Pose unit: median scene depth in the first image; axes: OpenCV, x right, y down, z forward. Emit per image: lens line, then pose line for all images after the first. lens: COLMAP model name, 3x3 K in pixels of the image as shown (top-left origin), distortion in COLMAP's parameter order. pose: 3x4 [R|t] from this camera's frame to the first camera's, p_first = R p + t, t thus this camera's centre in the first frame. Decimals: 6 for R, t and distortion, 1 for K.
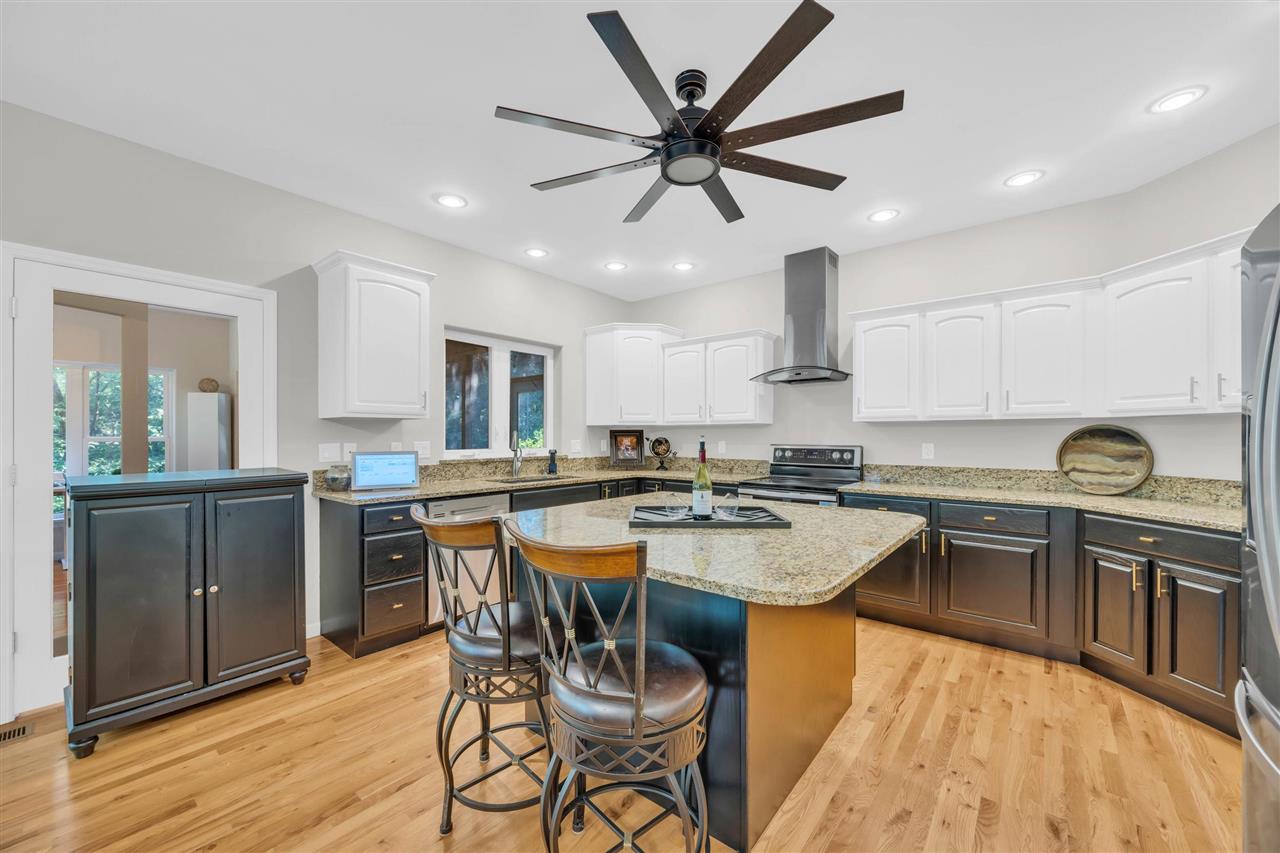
lens RADIAL K [[493.7, 0, 628.4], [0, 493.7, 435.1], [0, 0, 1]] dist [0.001984, -0.000473]
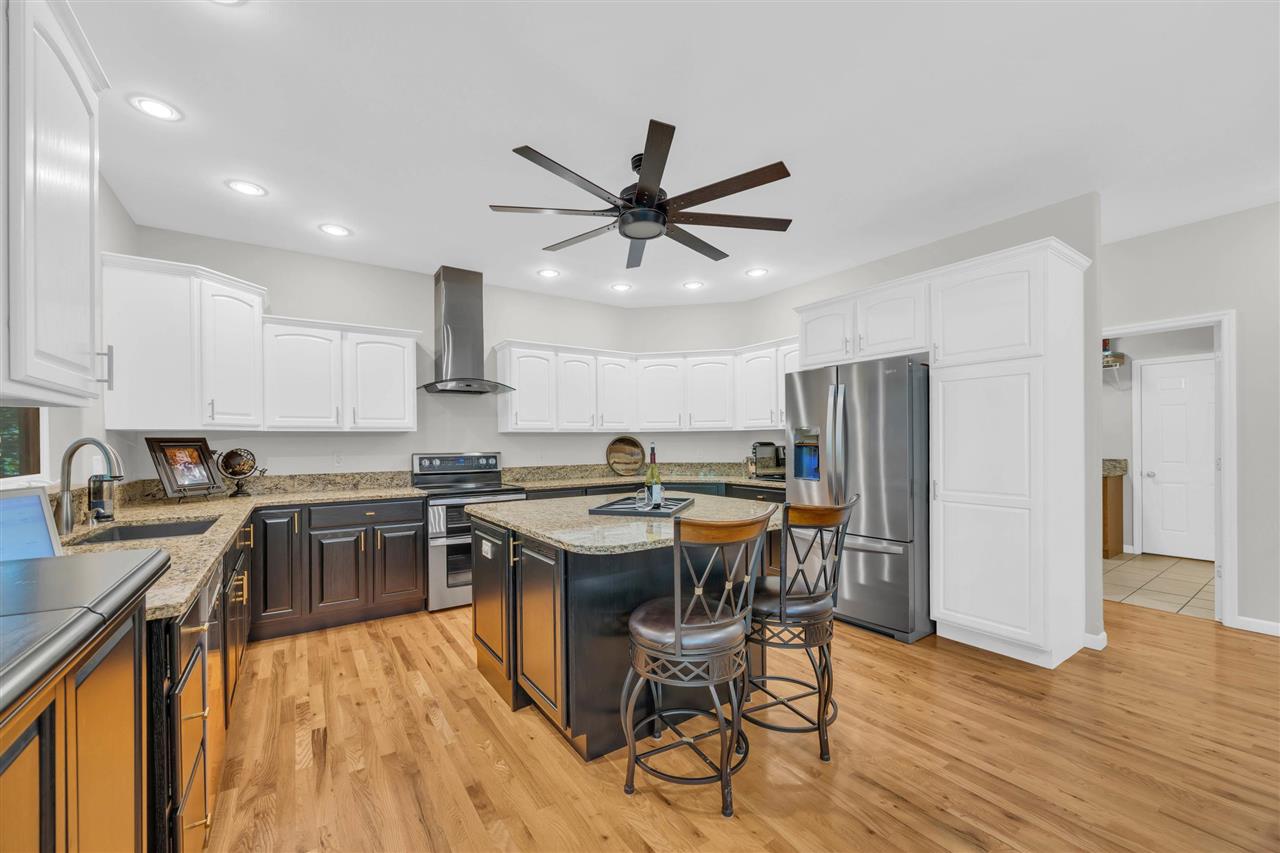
lens RADIAL K [[493.7, 0, 595.3], [0, 493.7, 442.9], [0, 0, 1]] dist [0.001984, -0.000473]
pose [[0.316965, -0.002929, 0.948433, -0.546500], [0.008964, 0.999960, 0.000093, 0.001102], [-0.948395, 0.008473, 0.316978, 0.390827]]
